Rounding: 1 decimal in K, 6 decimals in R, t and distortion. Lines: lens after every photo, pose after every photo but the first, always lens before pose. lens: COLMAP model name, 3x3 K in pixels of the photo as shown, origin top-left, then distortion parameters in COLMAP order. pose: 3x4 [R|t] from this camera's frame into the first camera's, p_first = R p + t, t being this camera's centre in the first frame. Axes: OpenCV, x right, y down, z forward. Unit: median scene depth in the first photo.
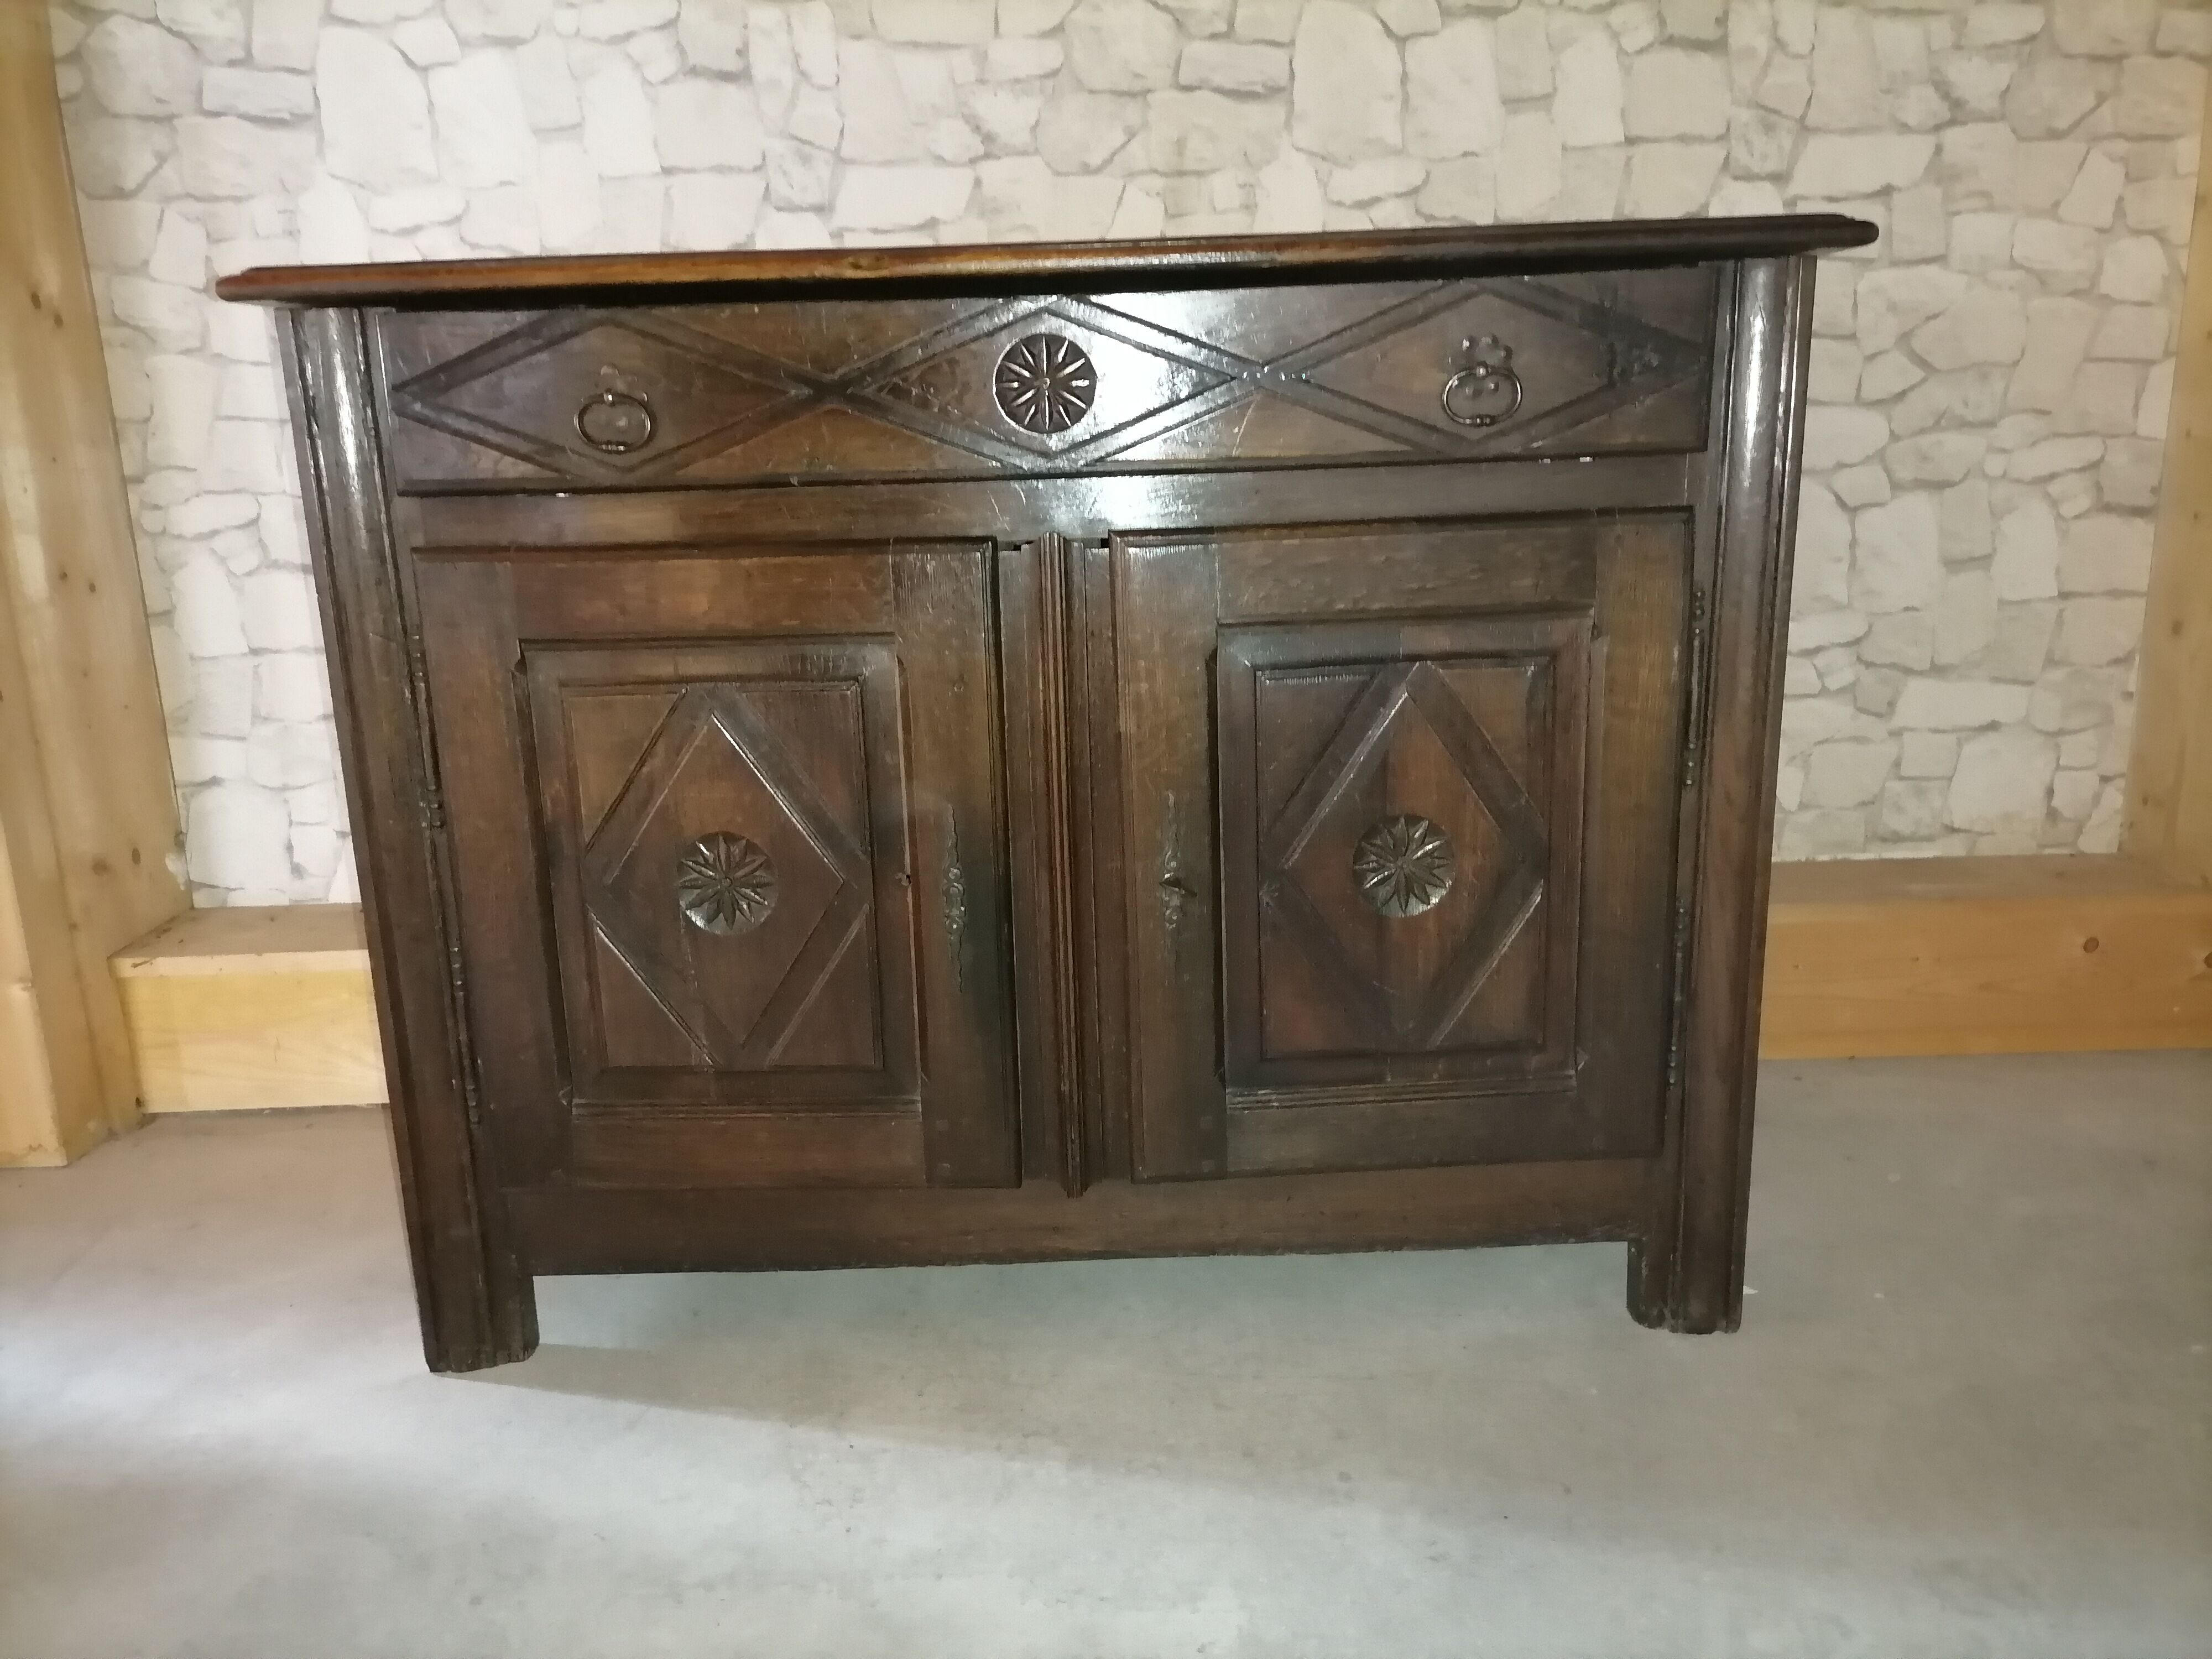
lens RADIAL K [[1668.5, 0, 1102.9], [0, 1668.5, 831.6], [0, 0, 1]] dist [0.030439, -0.016447]
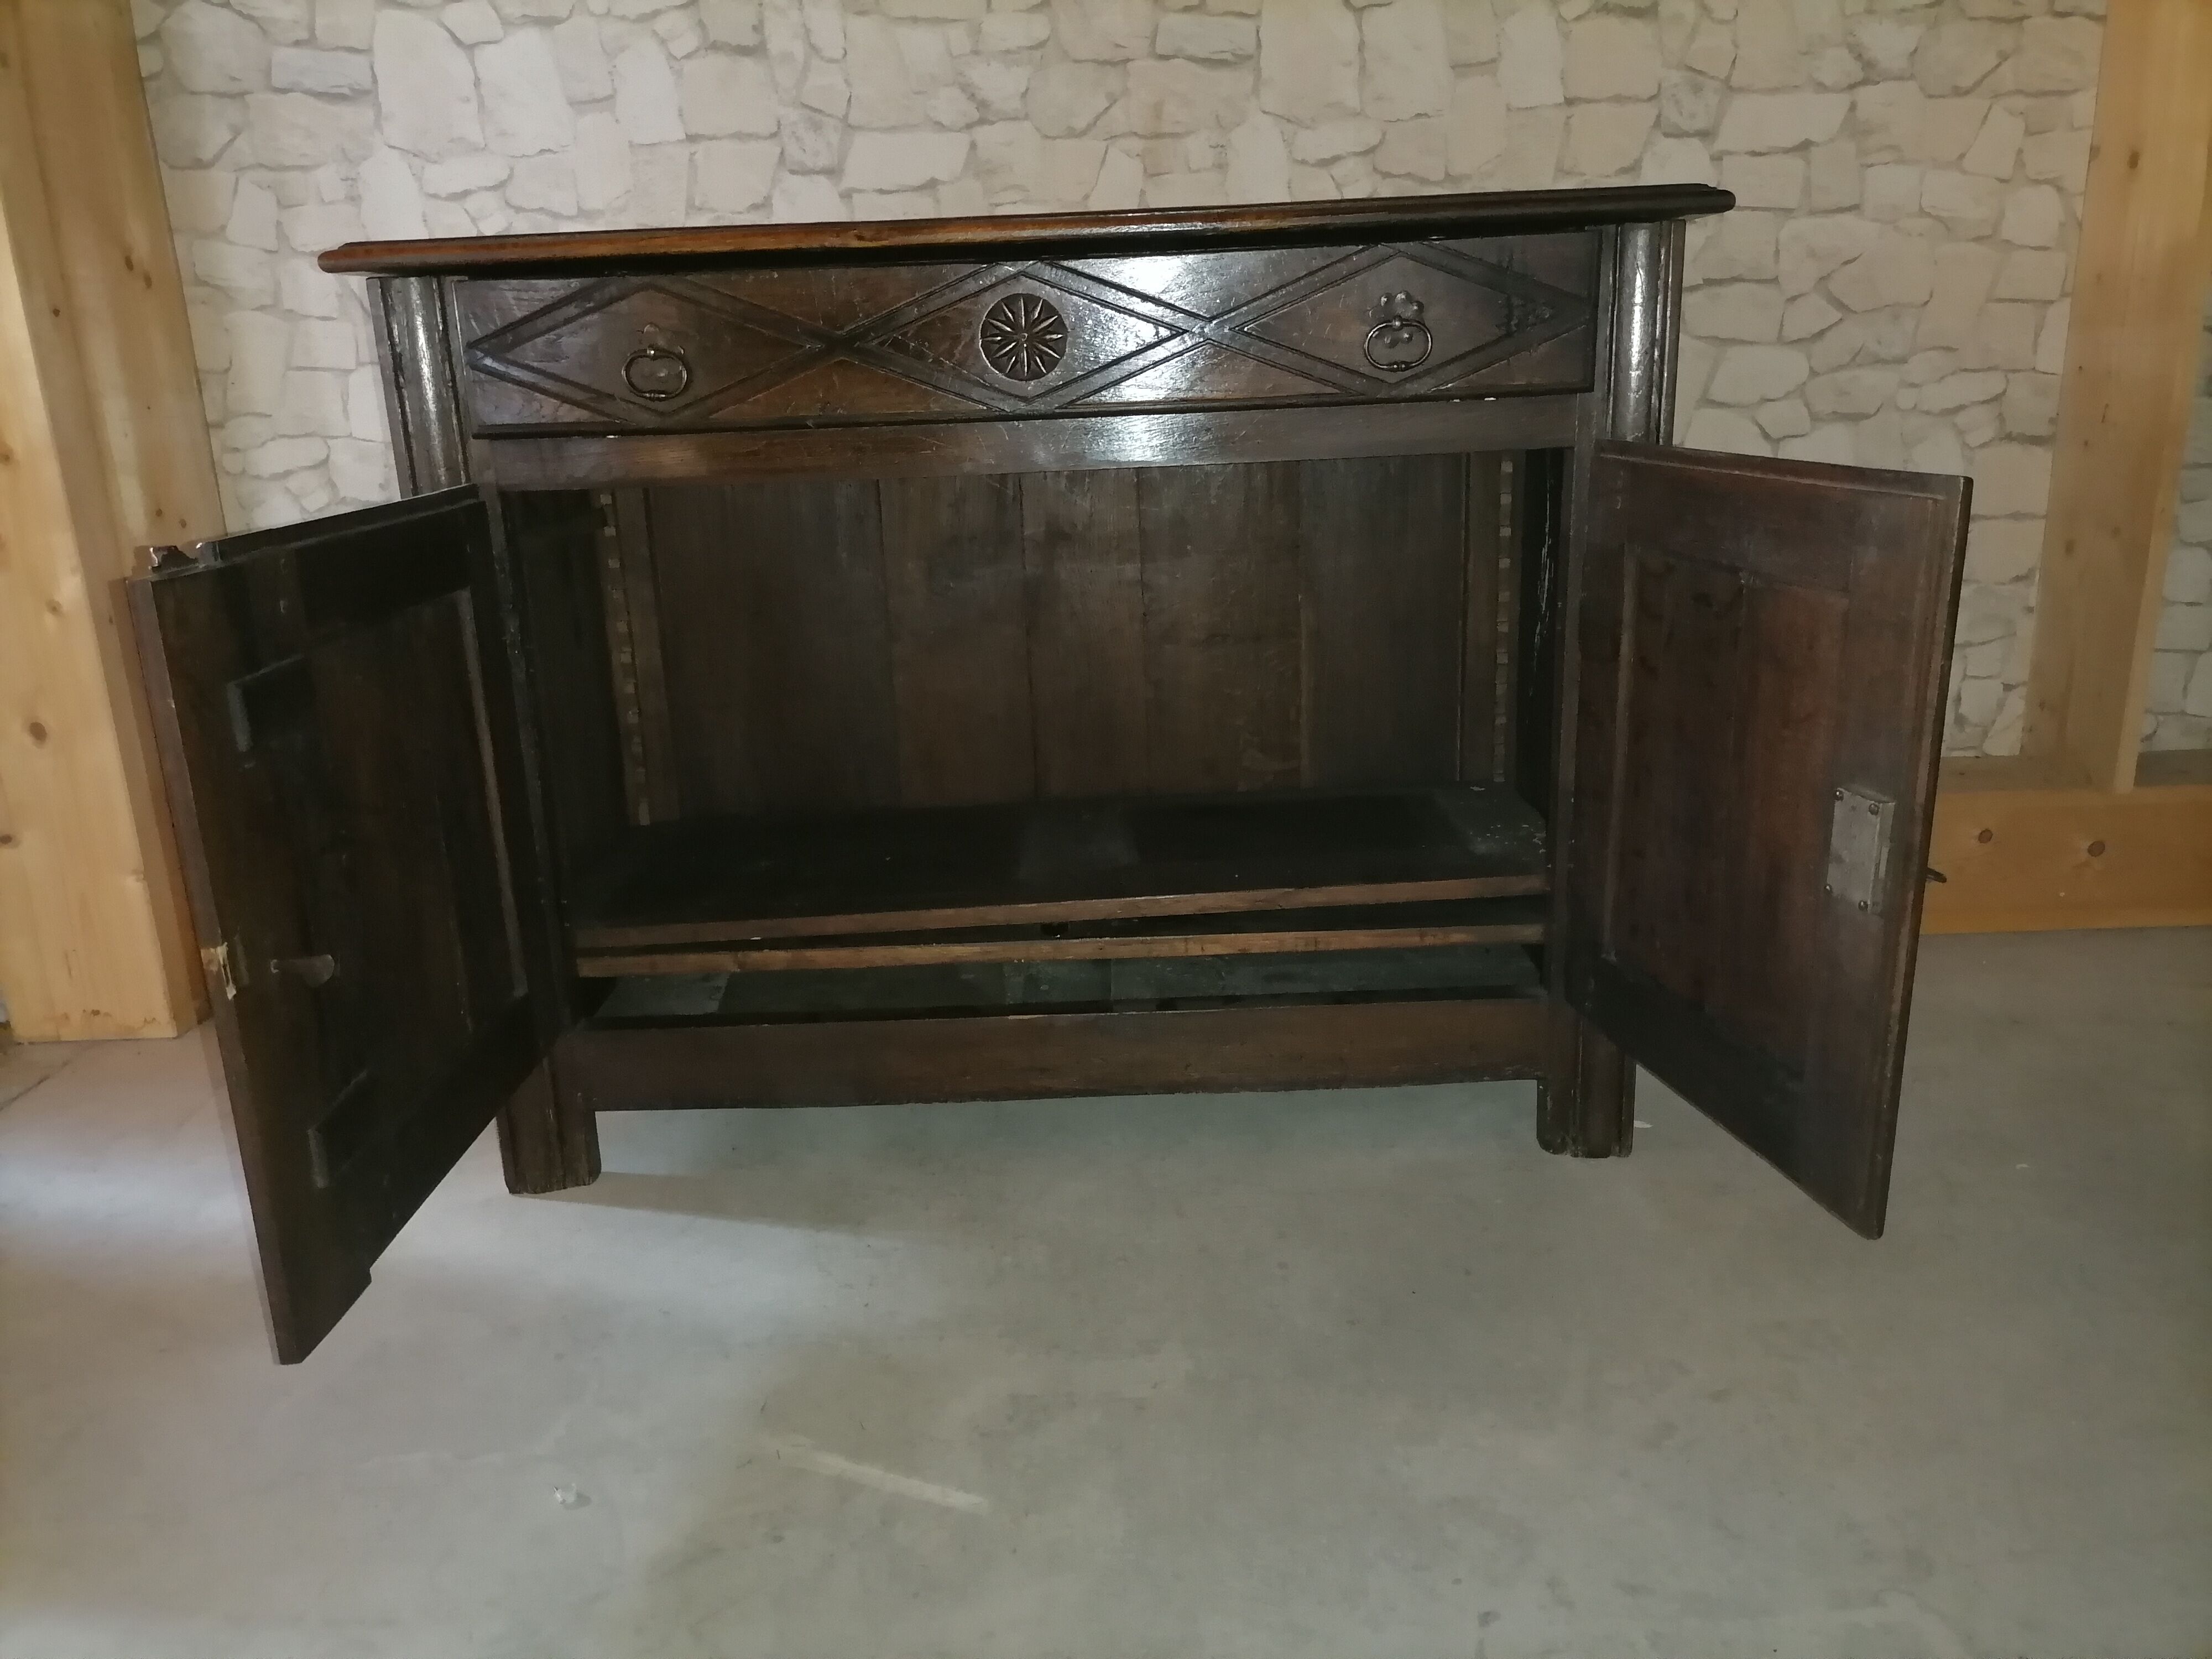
lens RADIAL K [[1668.5, 0, 1102.3], [0, 1668.5, 834.9], [0, 0, 1]] dist [0.030439, -0.016447]
pose [[0.999911, -0.004858, -0.012391, 0.029864], [0.005327, 0.999261, 0.038066, 0.031383], [0.012197, -0.038129, 0.999198, -0.160982]]
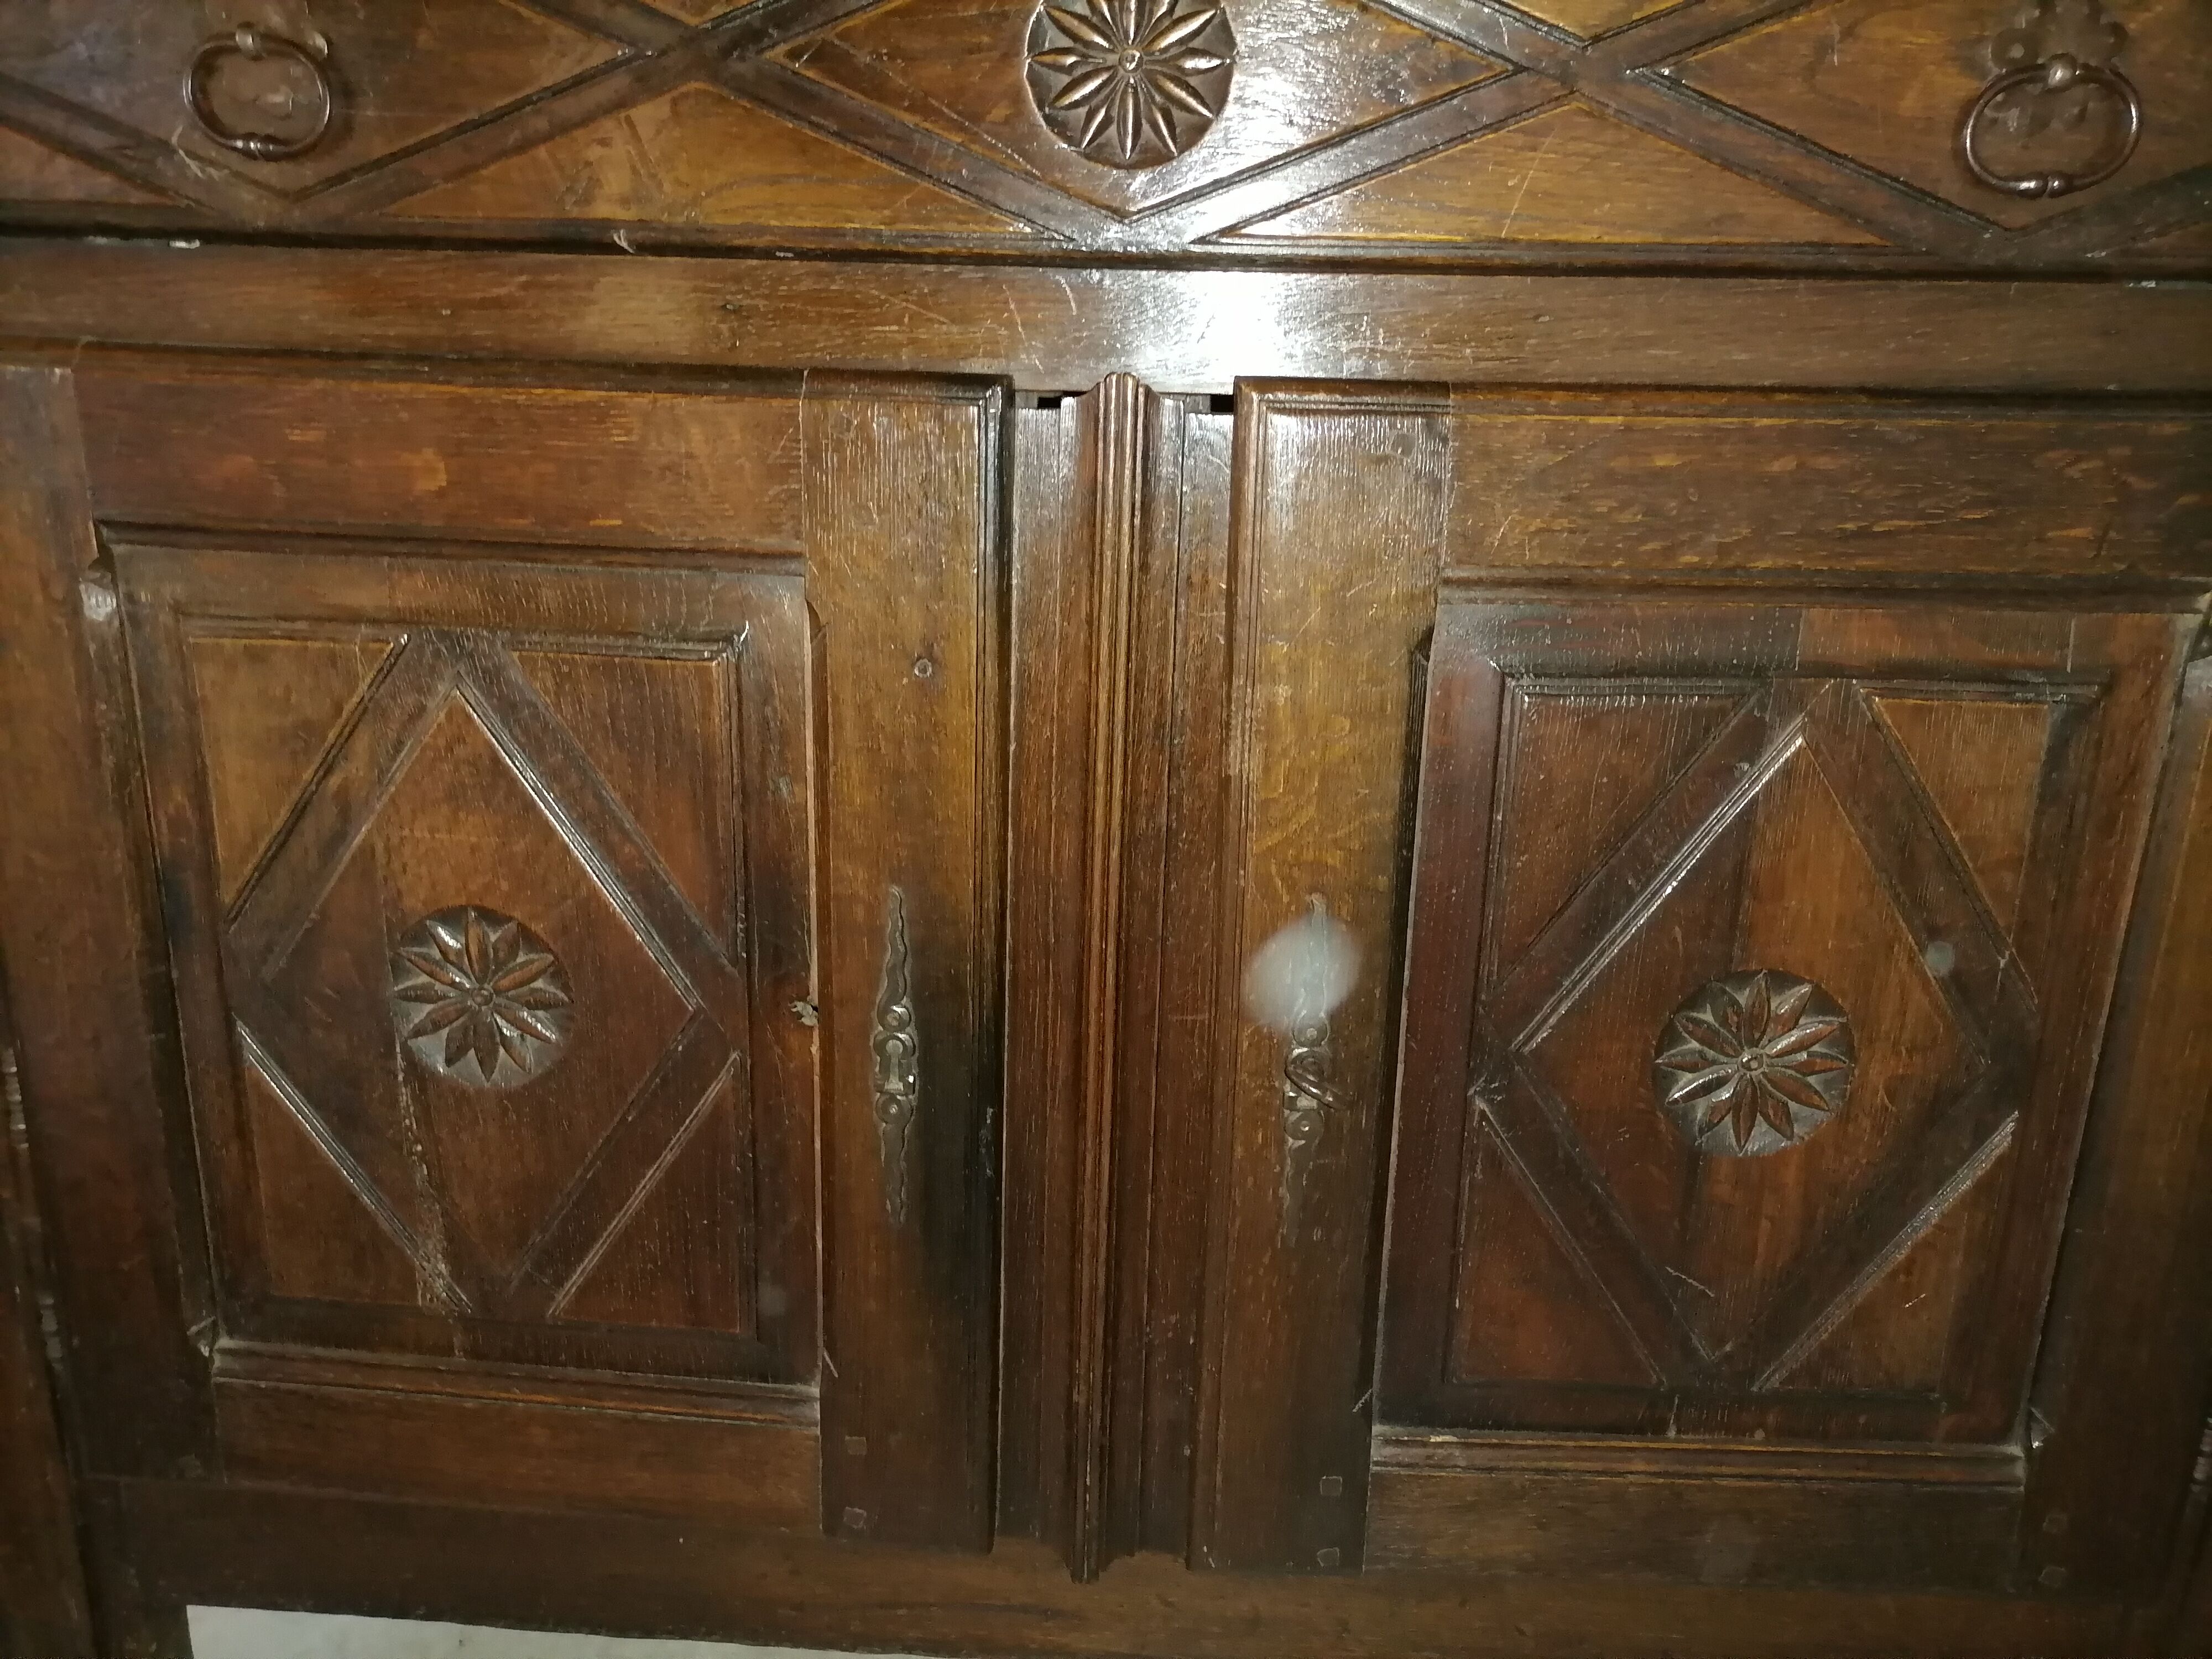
lens RADIAL K [[1668.5, 0, 1095.6], [0, 1668.5, 825.3], [0, 0, 1]] dist [0.030439, -0.016447]
pose [[0.996536, 0.071212, -0.042942, -0.006990], [-0.069304, 0.996607, 0.044406, -0.060332], [0.045958, -0.041276, 0.998090, 0.451873]]
